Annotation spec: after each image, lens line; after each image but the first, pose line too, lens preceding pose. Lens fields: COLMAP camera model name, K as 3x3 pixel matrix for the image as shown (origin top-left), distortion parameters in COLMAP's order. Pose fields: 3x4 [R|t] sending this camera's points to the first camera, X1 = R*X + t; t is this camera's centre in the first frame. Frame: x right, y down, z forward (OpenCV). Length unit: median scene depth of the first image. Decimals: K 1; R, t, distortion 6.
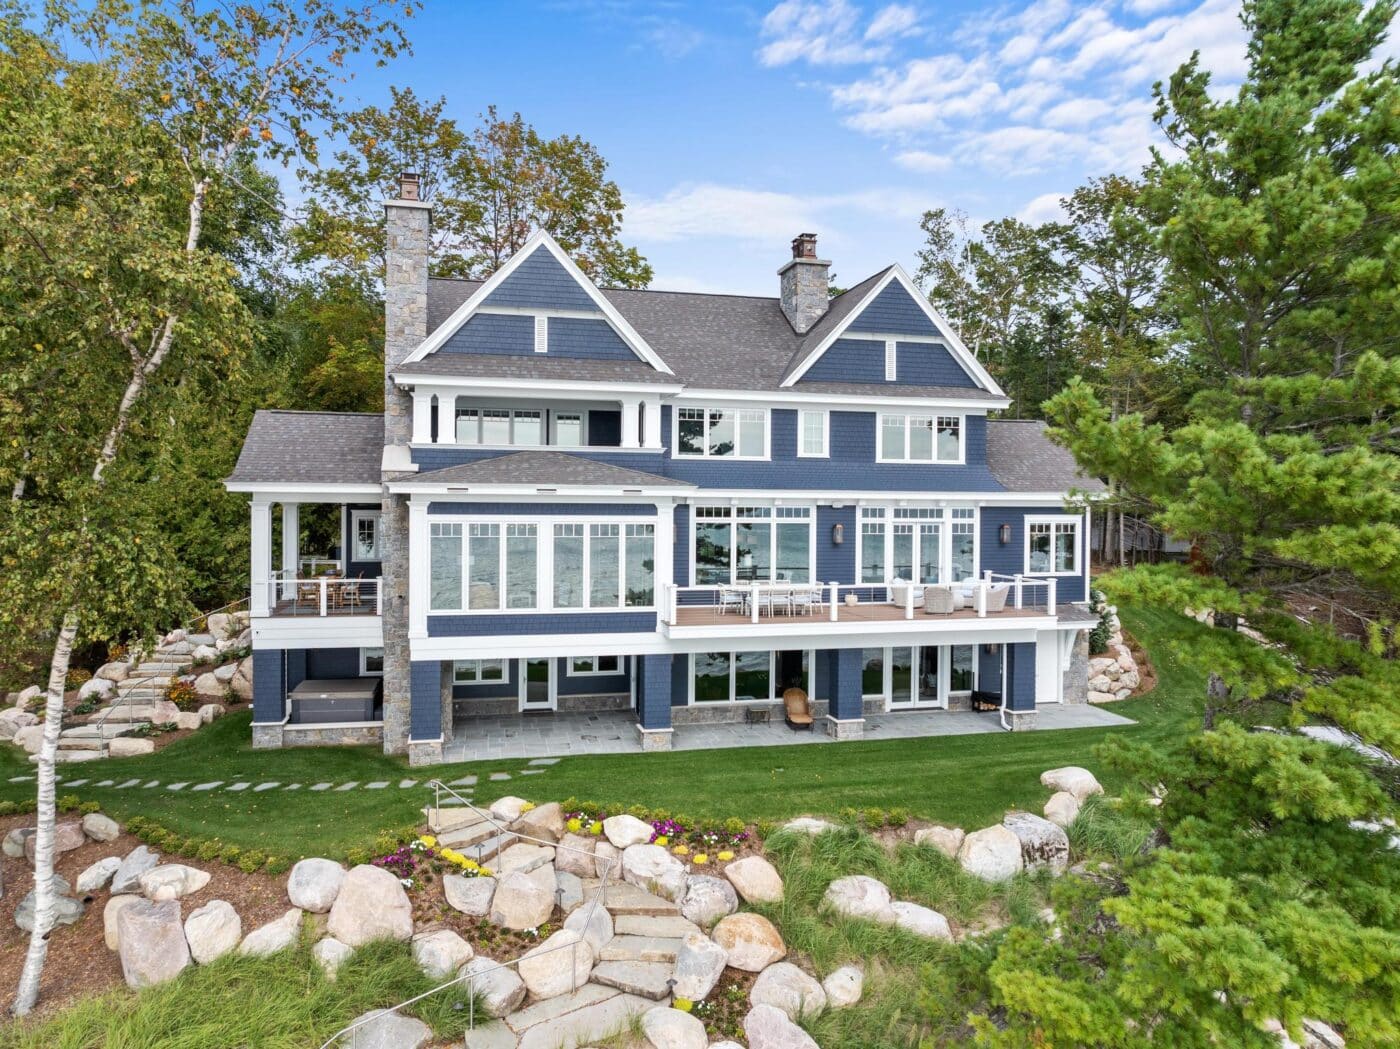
lens RADIAL K [[987.6, 0, 707.5], [0, 987.6, 508.0], [0, 0, 1]] dist [-0.042466, -0.001565]
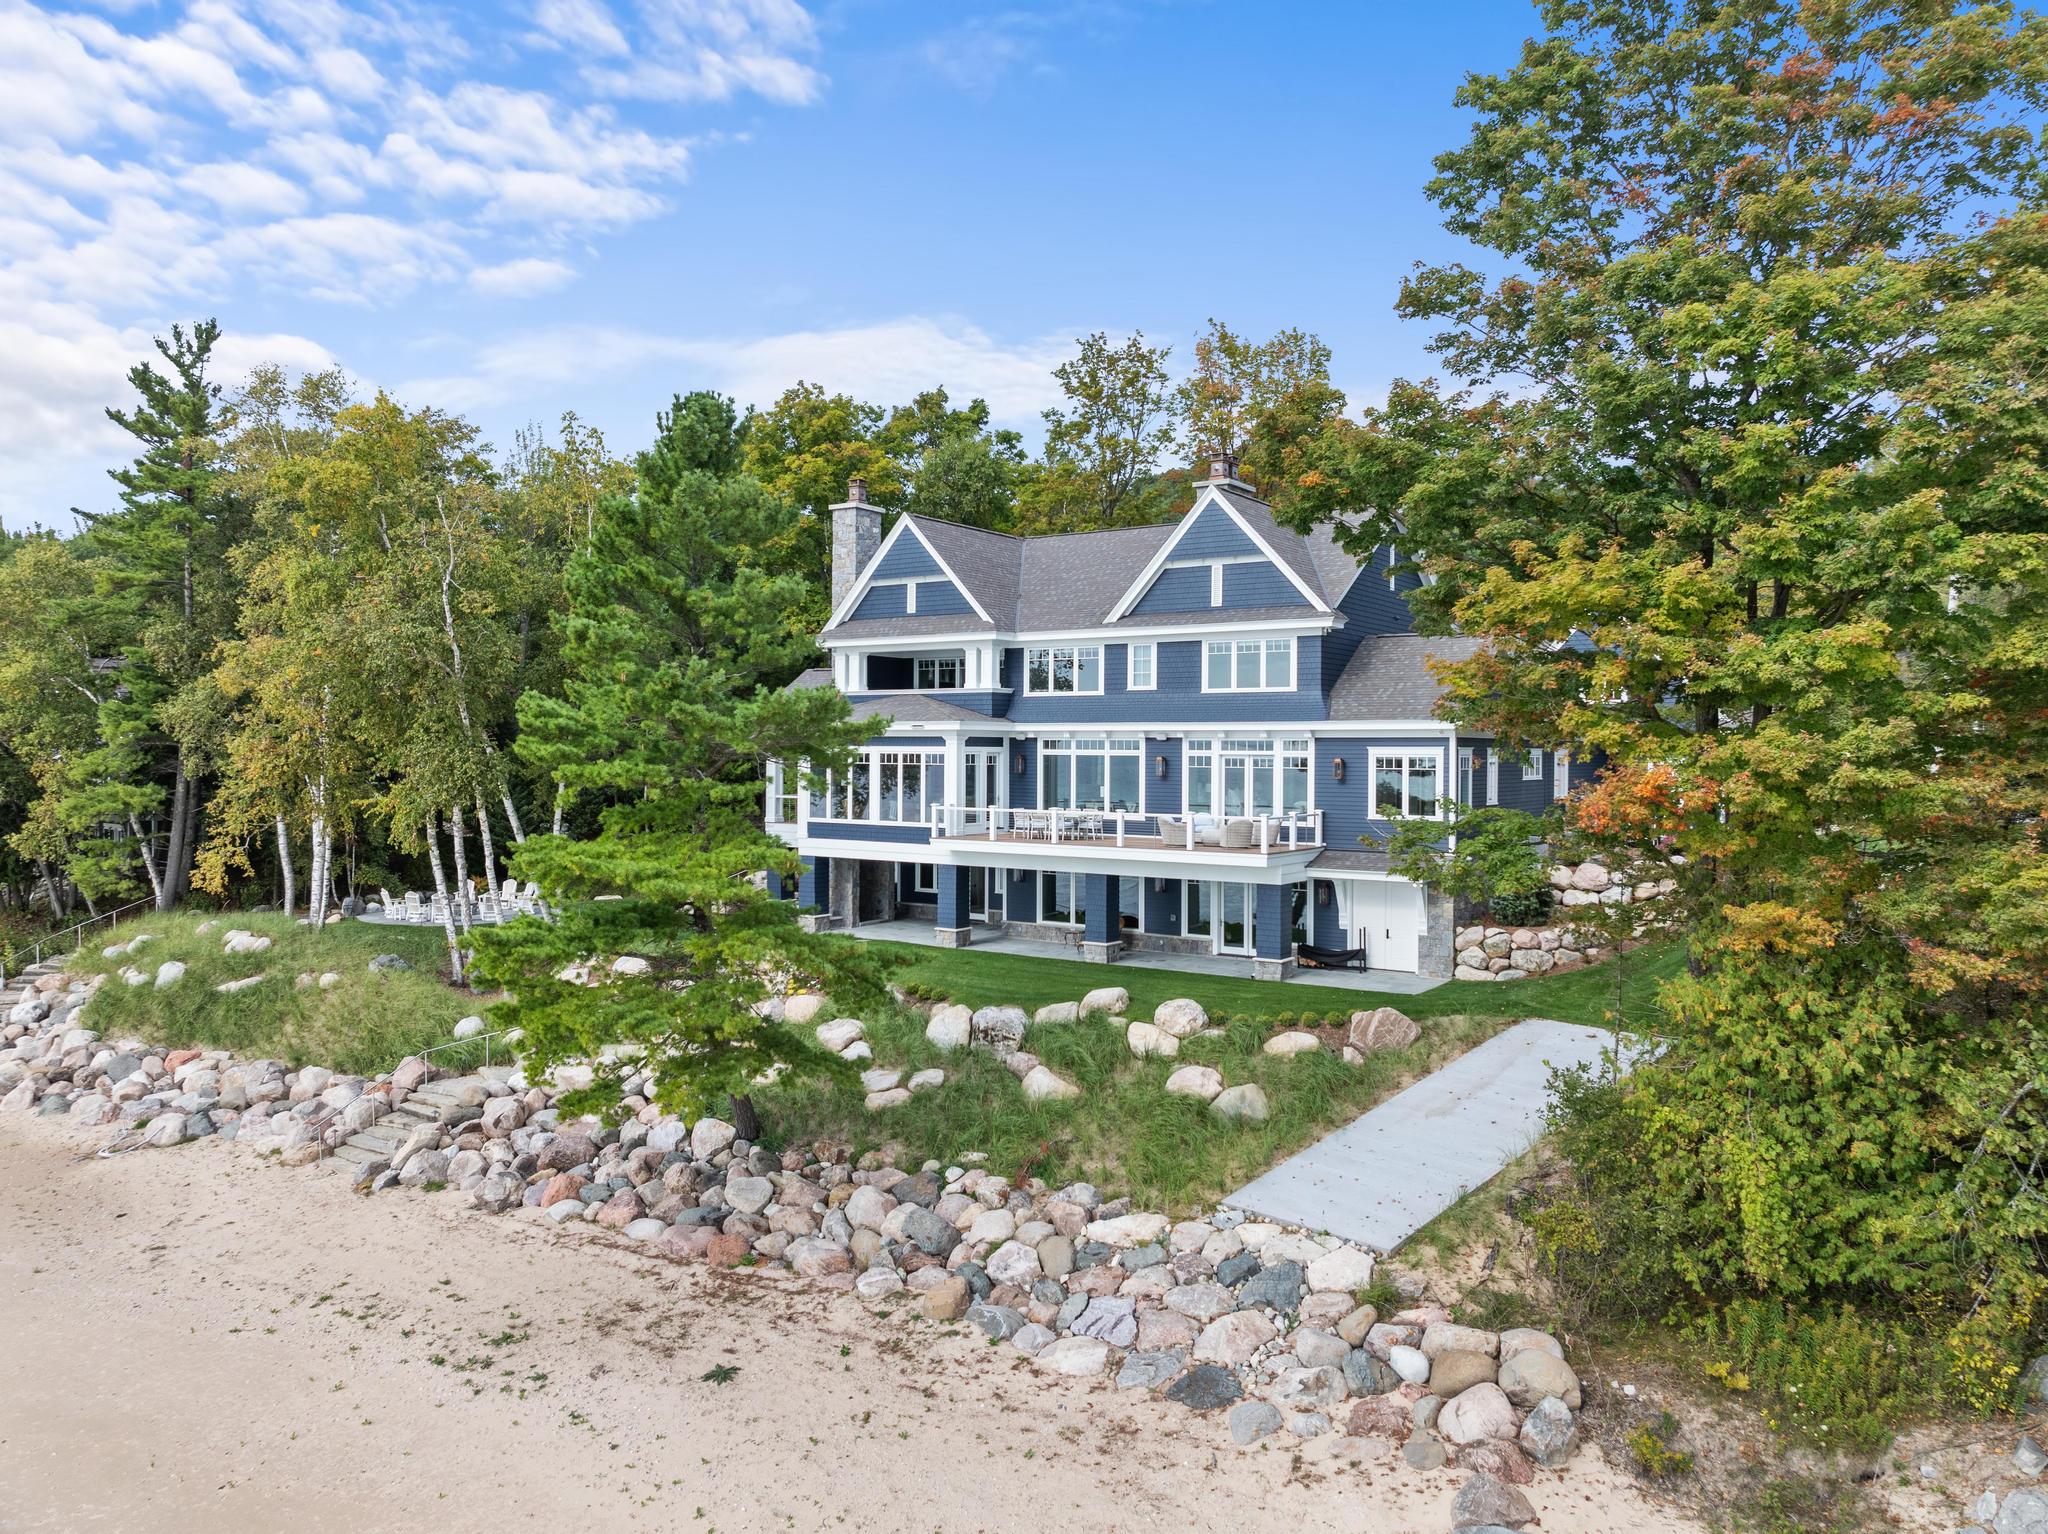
lens RADIAL K [[1444.7, 0, 1035.0], [0, 1444.7, 742.9], [0, 0, 1]] dist [-0.042466, -0.001565]
pose [[0.664986, -0.008457, -0.746808, 1.165327], [-0.003960, 0.999882, -0.014849, 0.025380], [0.746845, 0.012831, 0.664874, -0.058796]]
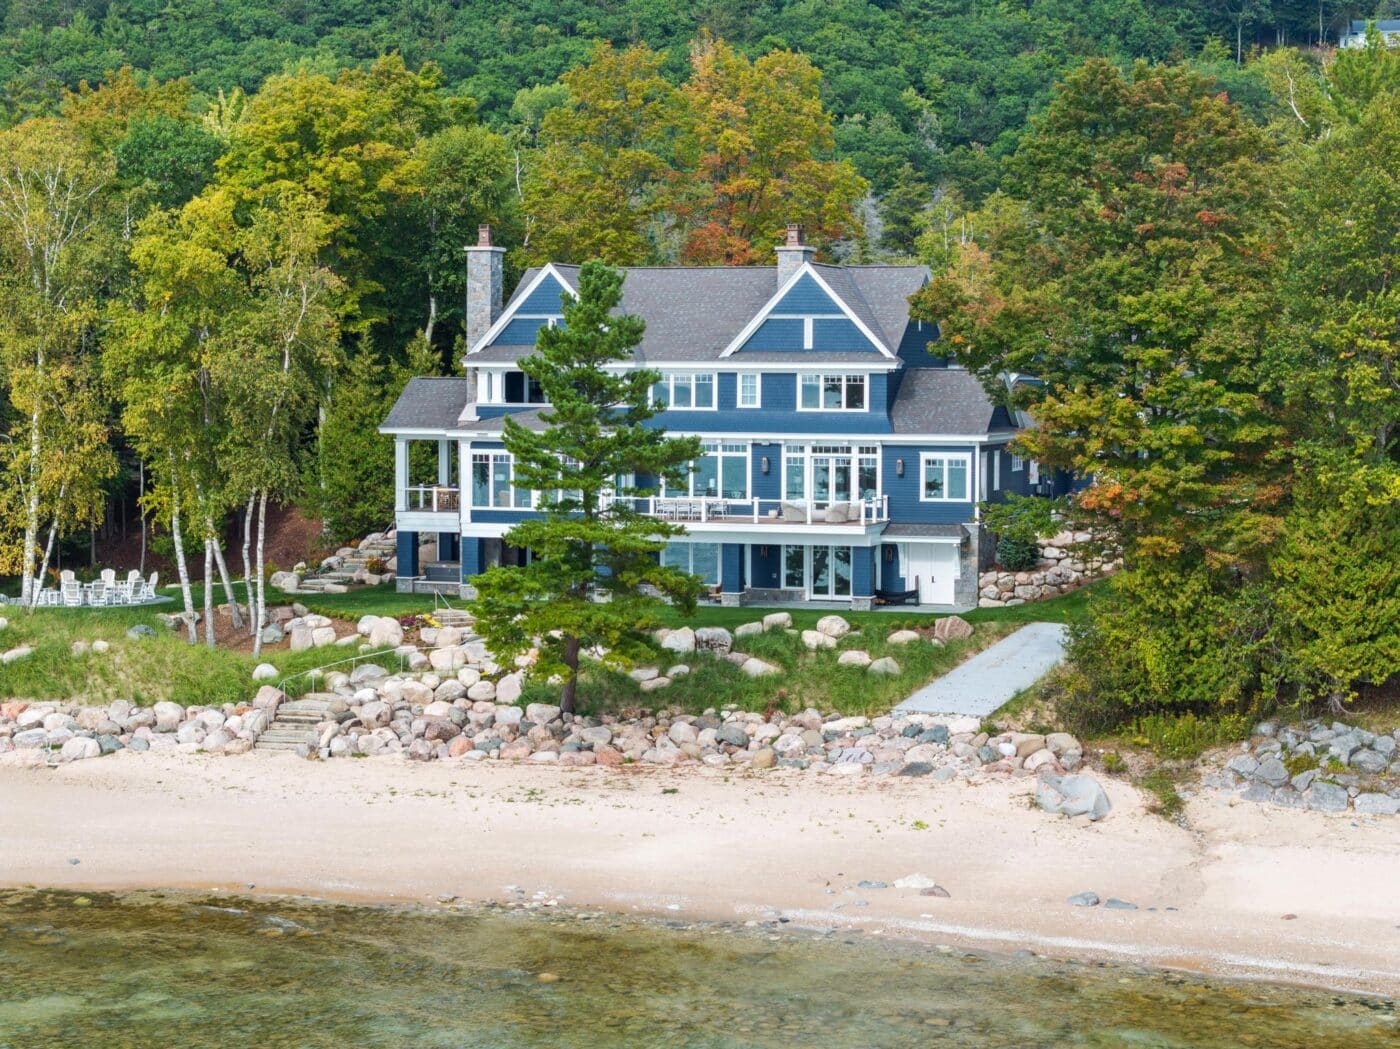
lens RADIAL K [[2794.1, 0, 700.0], [0, 2794.1, 524.5], [0, 0, 1]] dist [-0.162269, 1.044295]
pose [[0.845208, 0.025642, -0.533822, 2.162349], [0.000759, 0.998790, 0.049180, -0.082435], [0.534437, -0.041972, 0.844165, -2.344105]]
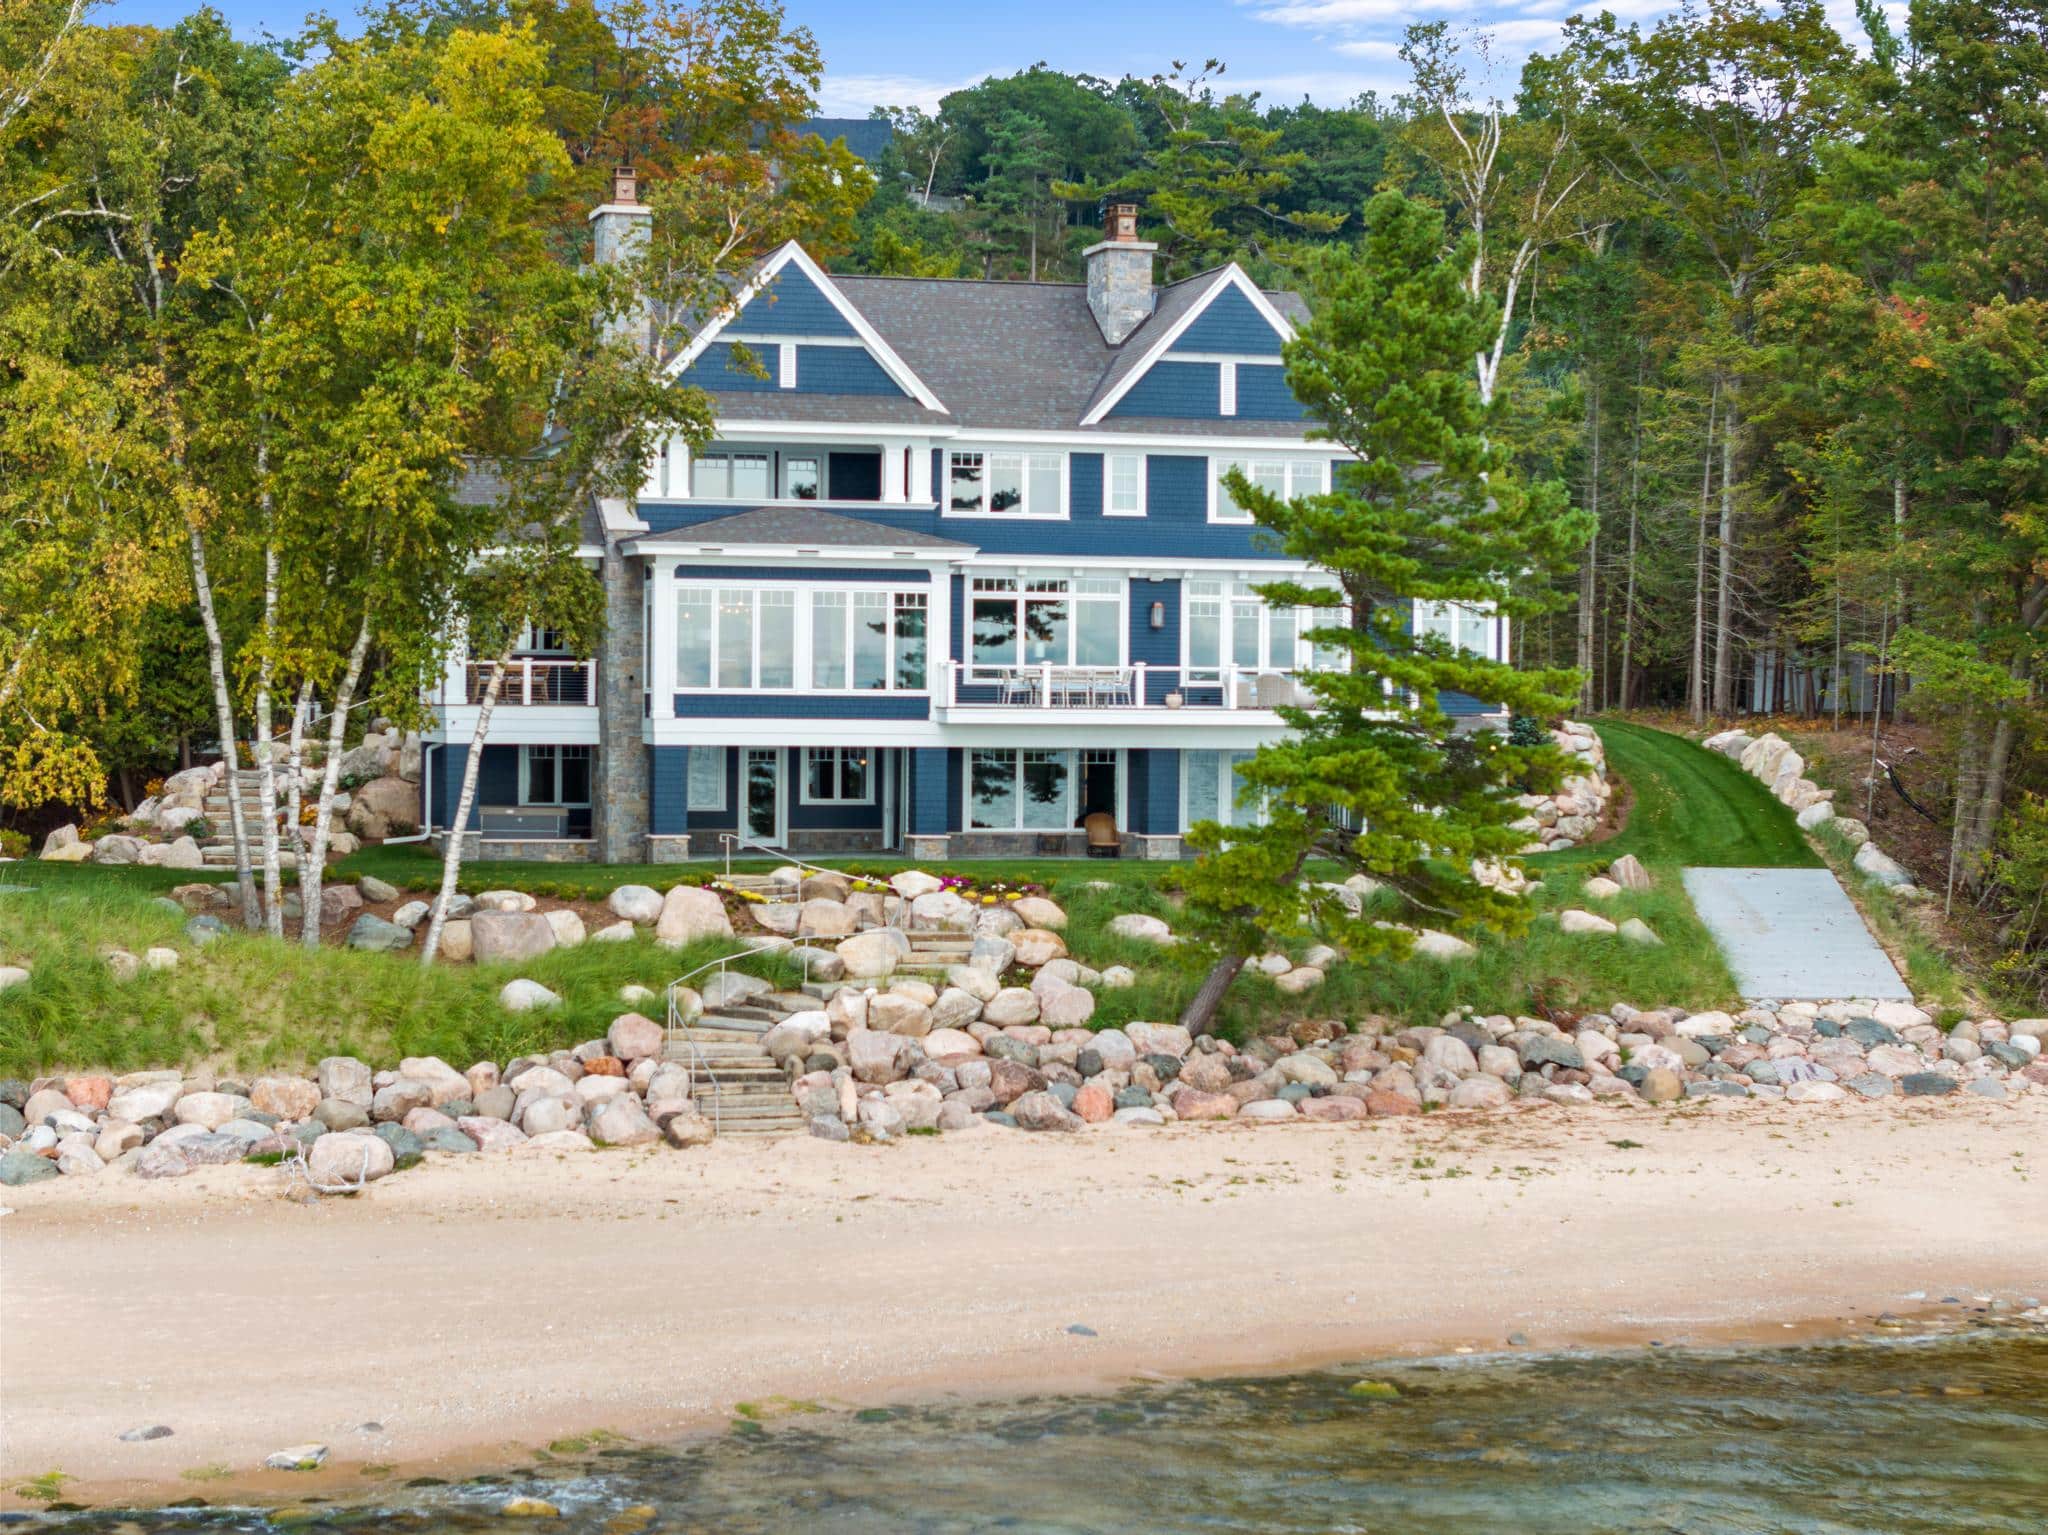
lens RADIAL K [[4087.4, 0, 1024.0], [0, 4087.4, 767.5], [0, 0, 1]] dist [-0.162269, 1.044295]
pose [[0.999616, 0.000130, 0.027722, -0.061194], [-0.000336, 0.999973, 0.007407, 0.125267], [-0.027720, -0.007413, 0.999588, -2.247839]]
